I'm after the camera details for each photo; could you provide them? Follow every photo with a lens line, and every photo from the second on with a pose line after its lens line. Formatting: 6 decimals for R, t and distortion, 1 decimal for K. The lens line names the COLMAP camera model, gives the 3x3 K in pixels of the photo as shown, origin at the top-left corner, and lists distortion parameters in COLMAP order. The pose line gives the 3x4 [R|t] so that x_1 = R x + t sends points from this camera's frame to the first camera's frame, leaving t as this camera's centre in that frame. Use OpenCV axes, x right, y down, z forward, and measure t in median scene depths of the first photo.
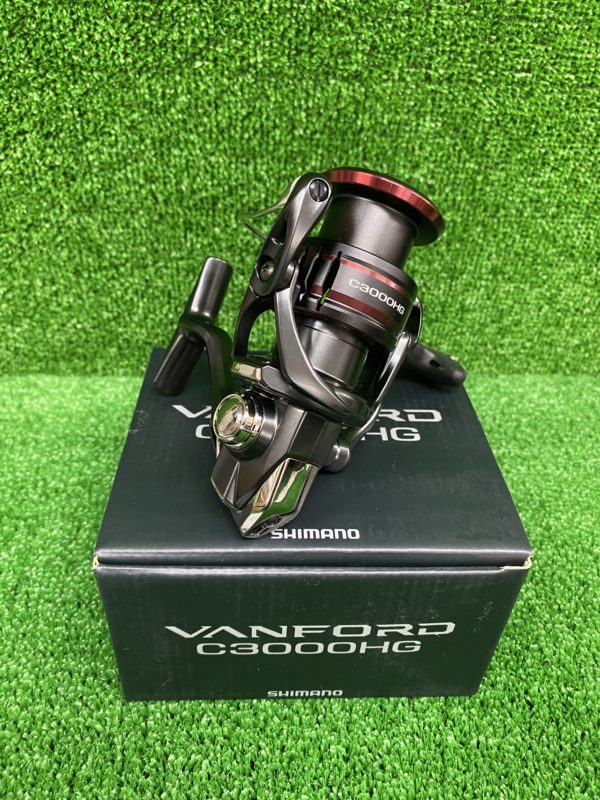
lens RADIAL K [[584.8, 0, 293.8], [0, 584.8, 404.1], [0, 0, 1]] dist [-0.022418, 0.018780]
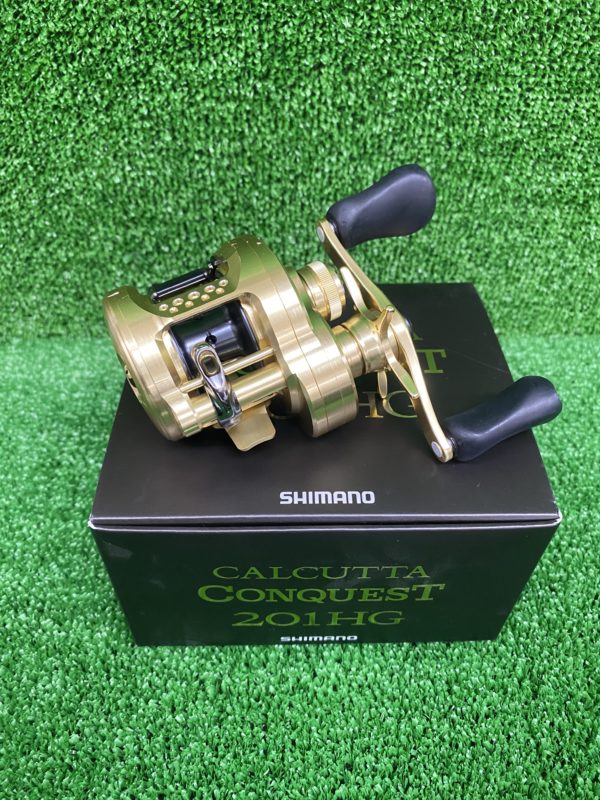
lens RADIAL K [[584.8, 0, 297.5], [0, 584.8, 399.7], [0, 0, 1]] dist [-0.022418, 0.018780]
pose [[0.998890, 0.008441, -0.046333, -0.428925], [-0.002612, 0.992222, 0.124453, -0.084849], [0.047023, -0.124194, 0.991143, 0.090083]]
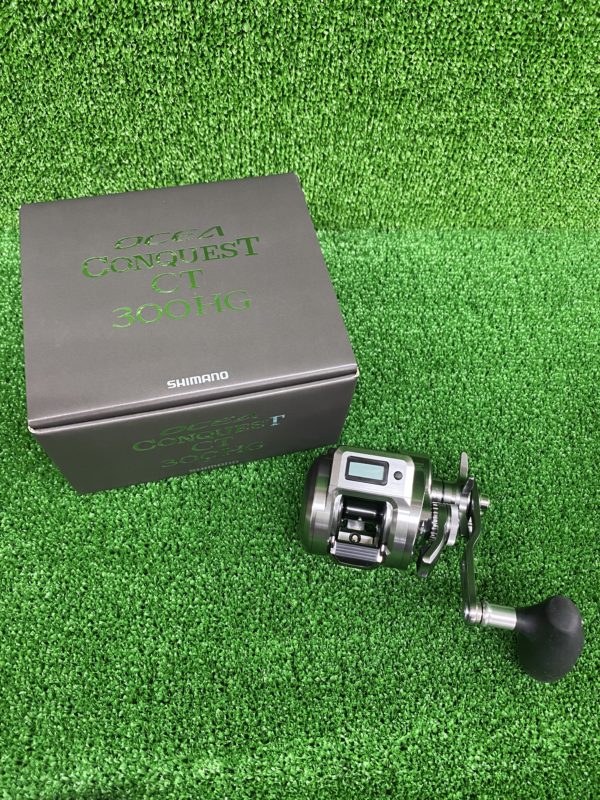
lens RADIAL K [[584.8, 0, 293.1], [0, 584.8, 384.8], [0, 0, 1]] dist [-0.022418, 0.018780]
pose [[0.999671, 0.025582, -0.001633, -0.335683], [-0.022639, 0.910939, 0.411920, -0.304291], [0.012025, -0.411748, 0.911218, -0.209431]]
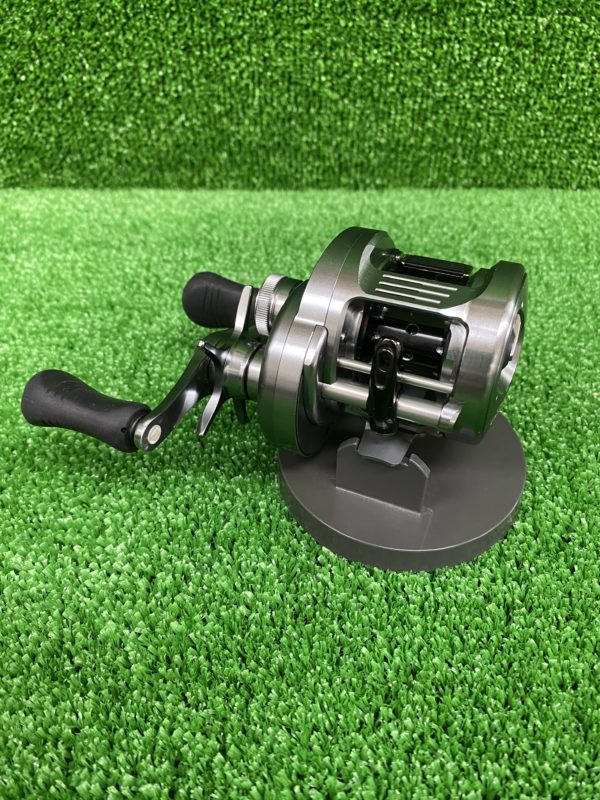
lens RADIAL K [[584.8, 0, 302.2], [0, 584.8, 407.0], [0, 0, 1]] dist [-0.022418, 0.018780]
pose [[0.994271, 0.026321, -0.103595, -0.106618], [-0.014869, 0.993843, 0.109798, 0.230451], [0.105847, -0.107629, 0.988541, 0.111430]]
